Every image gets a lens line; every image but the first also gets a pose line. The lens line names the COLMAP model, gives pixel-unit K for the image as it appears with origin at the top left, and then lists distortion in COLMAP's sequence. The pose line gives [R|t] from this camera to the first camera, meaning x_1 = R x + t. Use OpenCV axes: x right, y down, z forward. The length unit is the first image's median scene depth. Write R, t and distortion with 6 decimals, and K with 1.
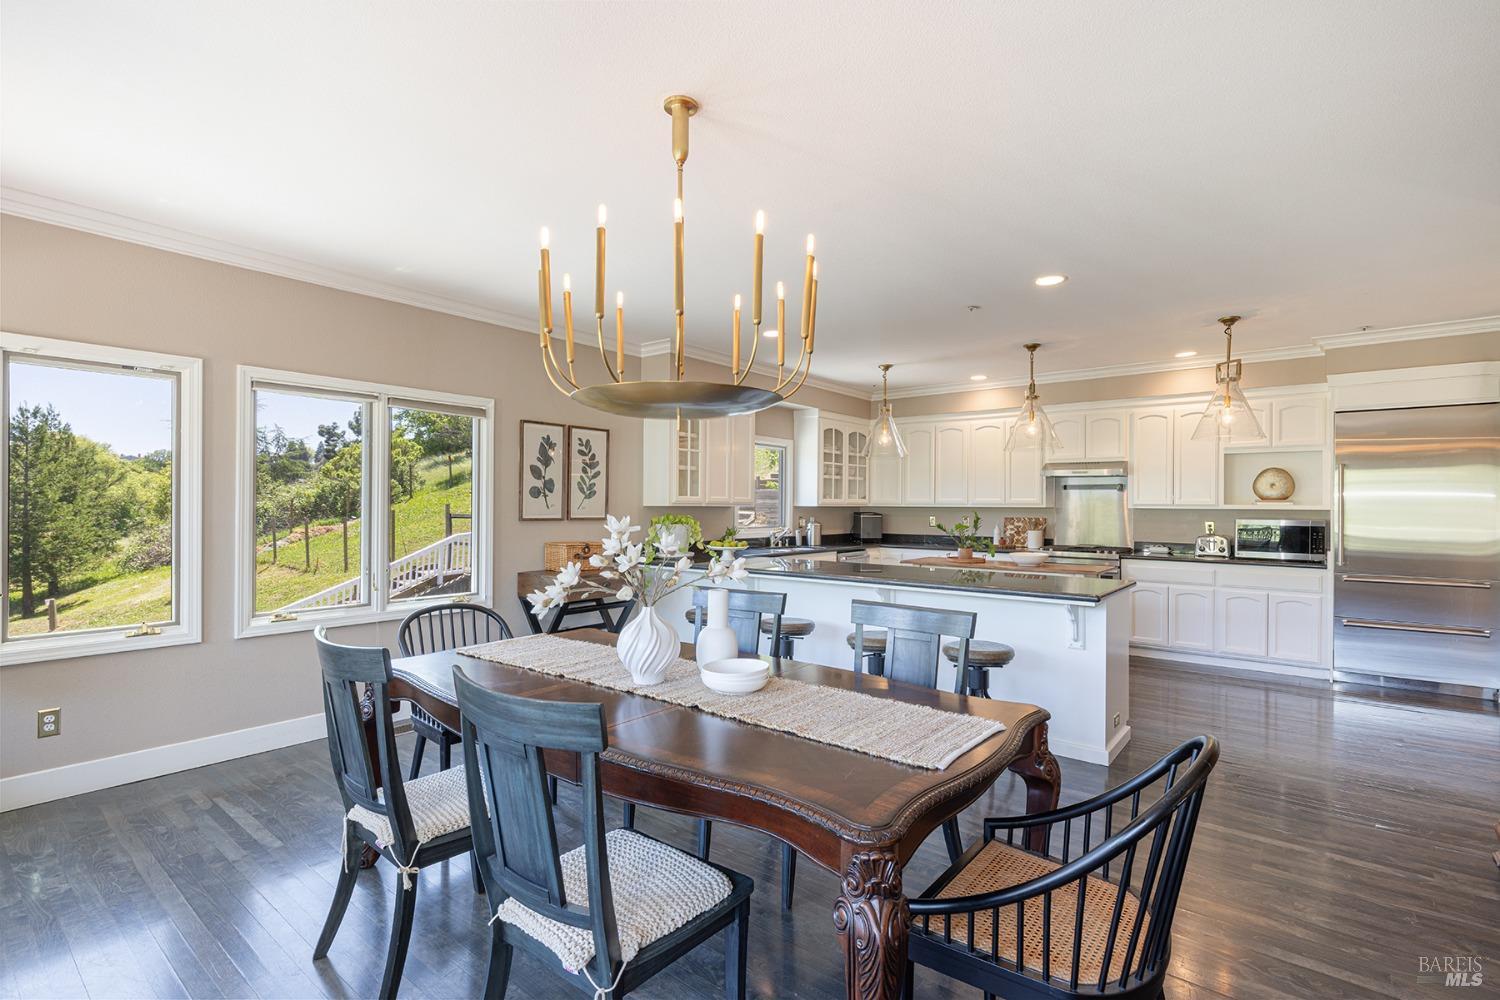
lens RADIAL K [[688.4, 0, 742.1], [0, 688.4, 503.4], [0, 0, 1]] dist [-0.017547, 0.000134]
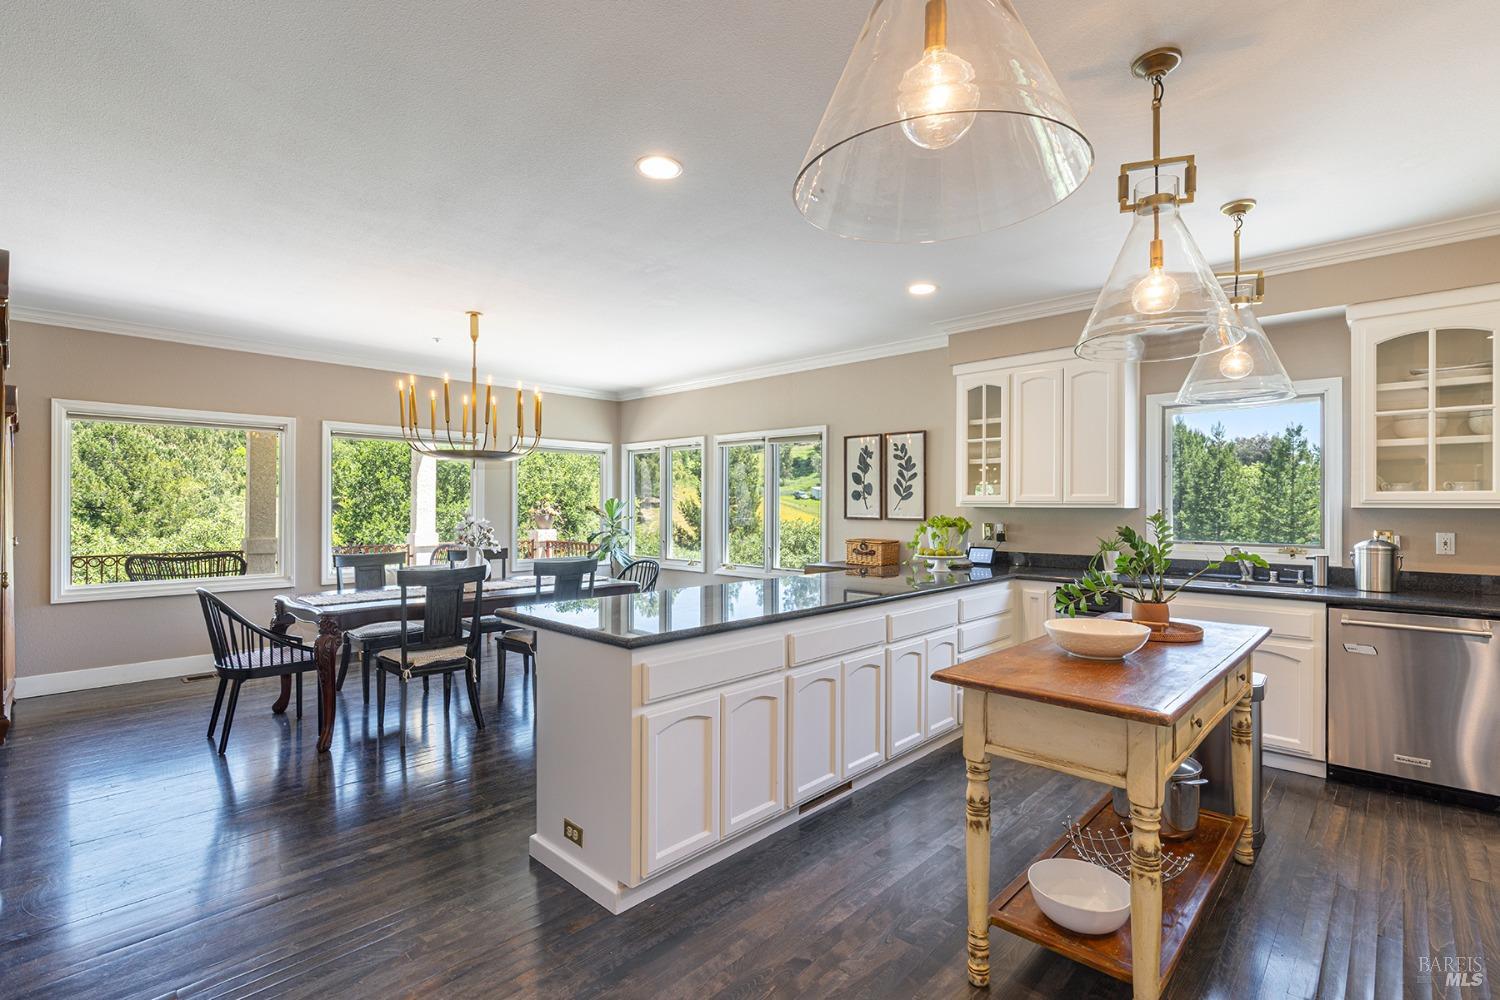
lens RADIAL K [[688.4, 0, 753.2], [0, 688.4, 505.2], [0, 0, 1]] dist [-0.017547, 0.000134]
pose [[-0.074393, -0.006394, -0.997208, 0.831362], [-0.001510, 0.999979, -0.006300, 0.007900], [0.997228, 0.001037, -0.074401, 0.843002]]
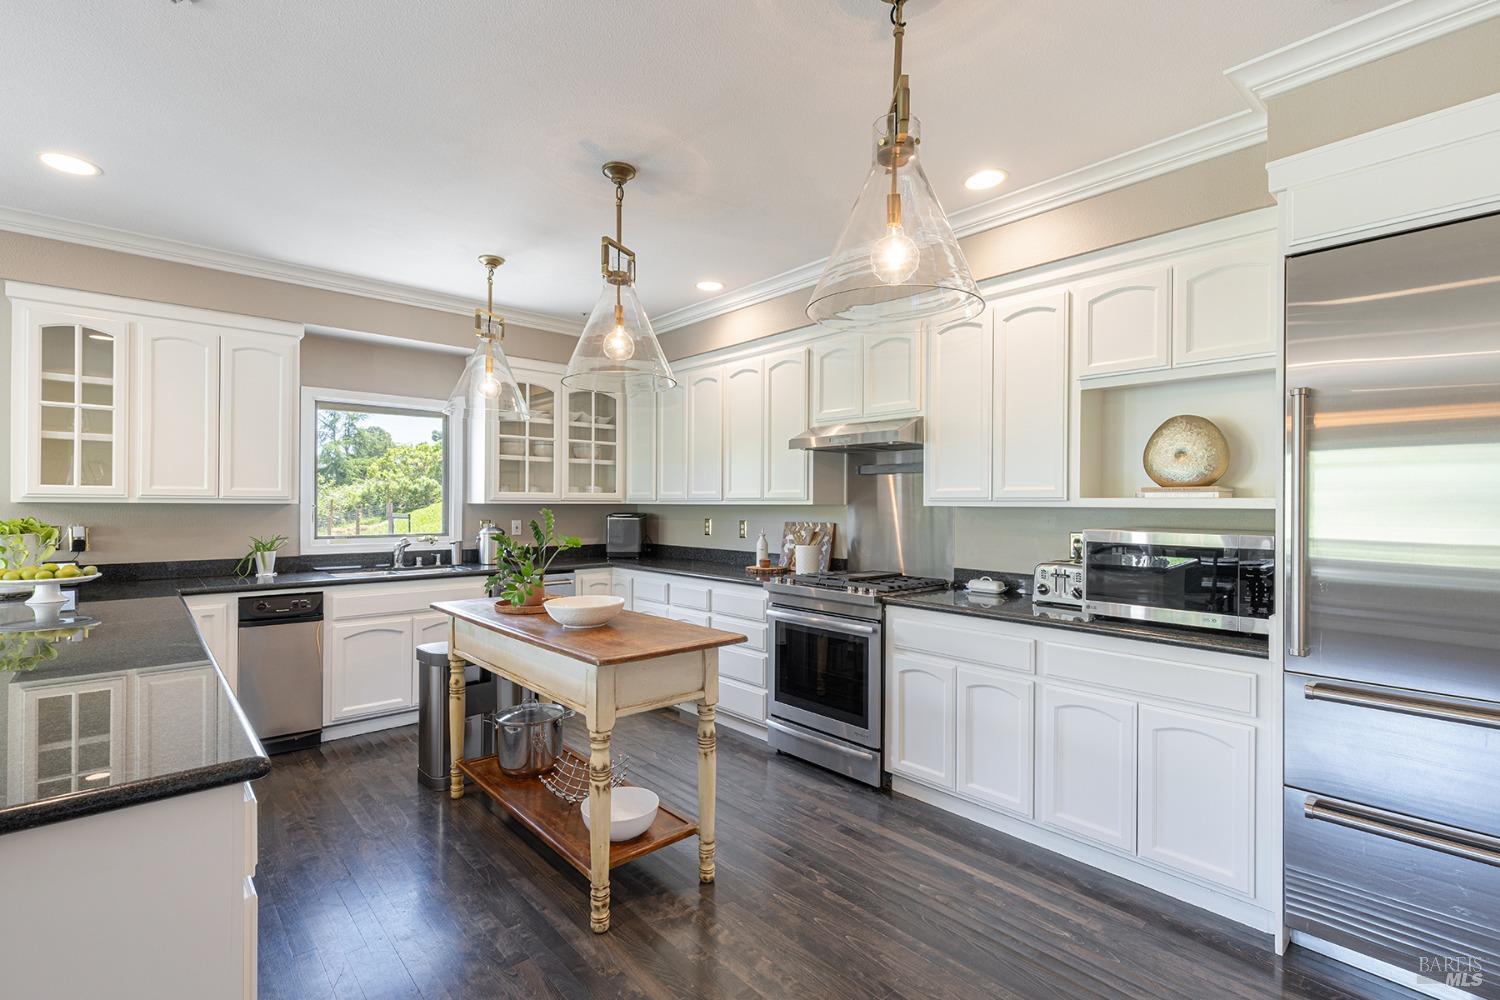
lens RADIAL K [[676.3, 0, 764.1], [0, 676.3, 501.8], [0, 0, 1]] dist [0.016669, 0.000354]
pose [[0.989564, -0.001428, -0.144084, 0.622761], [0.001028, 0.999995, -0.002851, 0.005945], [0.144087, 0.002673, 0.989561, 0.561123]]
